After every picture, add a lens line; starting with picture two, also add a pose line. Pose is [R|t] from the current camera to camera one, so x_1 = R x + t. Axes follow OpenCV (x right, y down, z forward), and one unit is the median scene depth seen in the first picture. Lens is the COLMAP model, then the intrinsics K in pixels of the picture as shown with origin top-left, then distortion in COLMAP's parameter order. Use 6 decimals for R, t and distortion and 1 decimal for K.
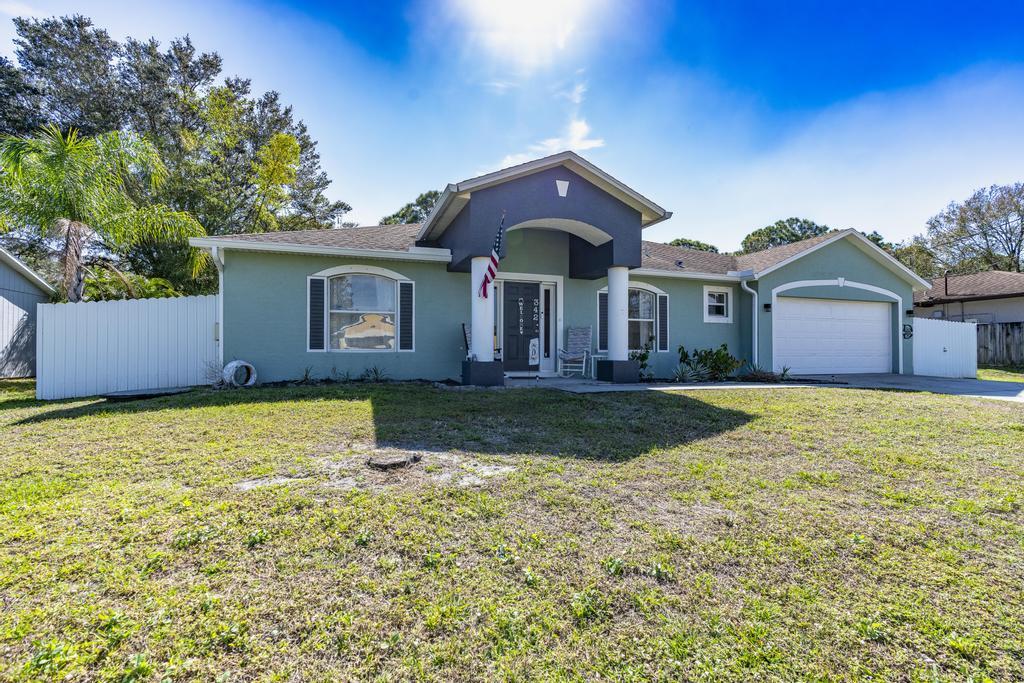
lens RADIAL K [[468.7, 0, 509.6], [0, 468.7, 352.3], [0, 0, 1]] dist [-0.008840, 0.000228]
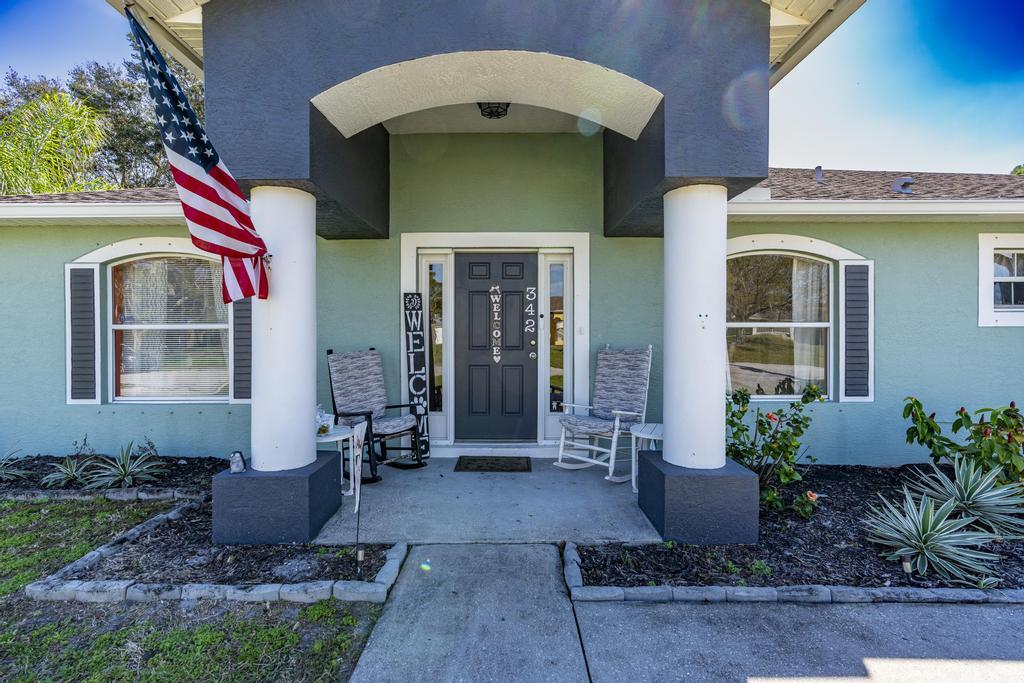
lens RADIAL K [[459.1, 0, 508.4], [0, 459.1, 338.1], [0, 0, 1]] dist [-0.004578, 0.000440]
pose [[0.940202, 0.001779, -0.340613, 0.169654], [0.003487, 0.999884, 0.014845, -0.061274], [0.340599, -0.015145, 0.940087, 0.495419]]
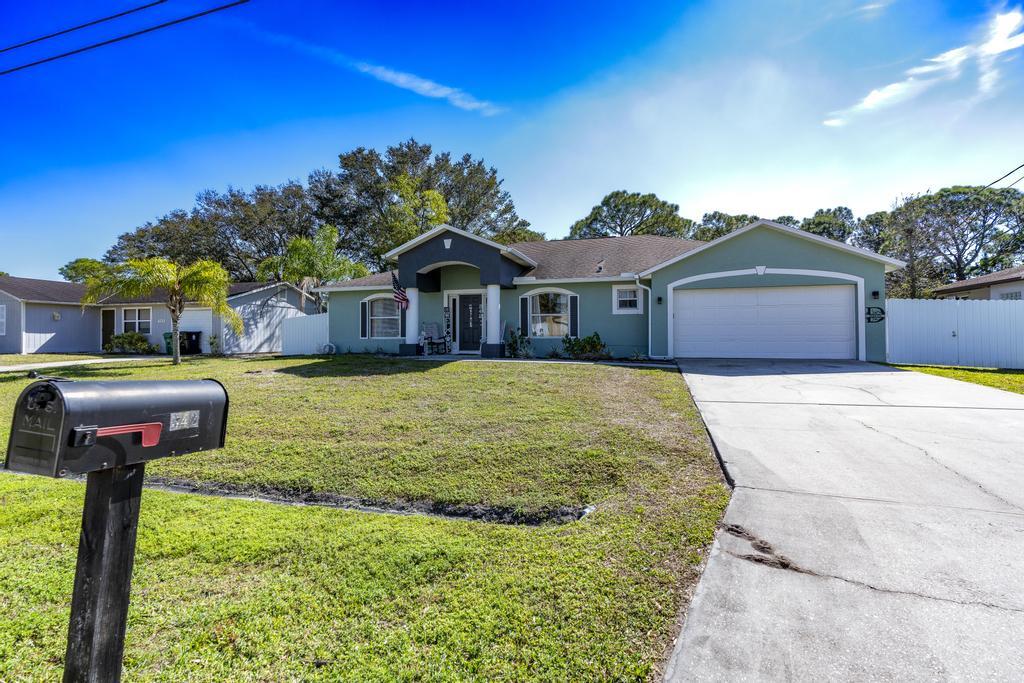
lens RADIAL K [[475.3, 0, 506.4], [0, 475.3, 338.1], [0, 0, 1]] dist [-0.006344, 0.000585]
pose [[0.805689, -0.001355, -0.592337, 0.941812], [0.004030, 0.999987, 0.003193, -0.005523], [0.592325, -0.004960, 0.805684, -0.201137]]
